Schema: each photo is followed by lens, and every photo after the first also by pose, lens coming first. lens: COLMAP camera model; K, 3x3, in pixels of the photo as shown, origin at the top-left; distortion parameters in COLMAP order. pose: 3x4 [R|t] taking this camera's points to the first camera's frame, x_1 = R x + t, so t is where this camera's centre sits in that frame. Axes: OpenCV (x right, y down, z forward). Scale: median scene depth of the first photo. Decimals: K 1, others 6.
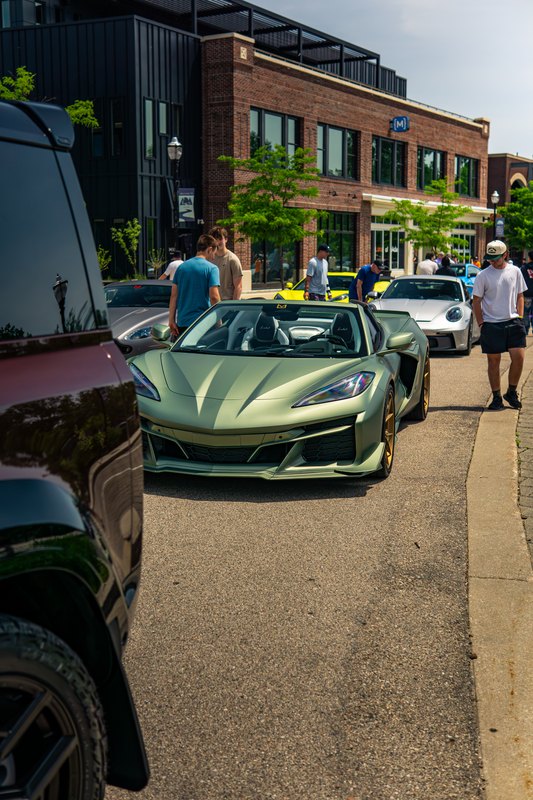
lens RADIAL K [[1124.7, 0, 227.0], [0, 1124.7, 400.2], [0, 0, 1]] dist [0.005821, 0.091927]
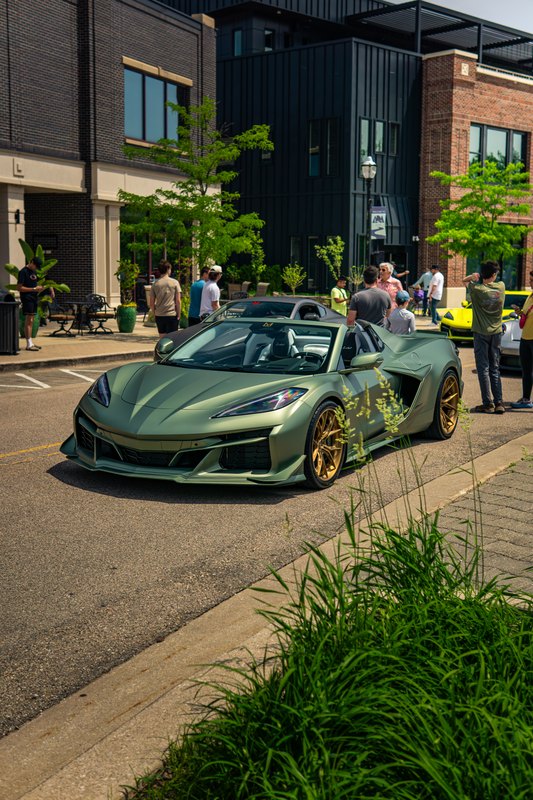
lens RADIAL K [[1124.7, 0, 227.0], [0, 1124.7, 400.2], [0, 0, 1]] dist [0.005821, 0.091927]
pose [[0.959759, 0.039555, -0.278024, 0.107494], [-0.042752, 0.999071, -0.005444, -0.001571], [0.277550, 0.017112, 0.960559, -0.011496]]
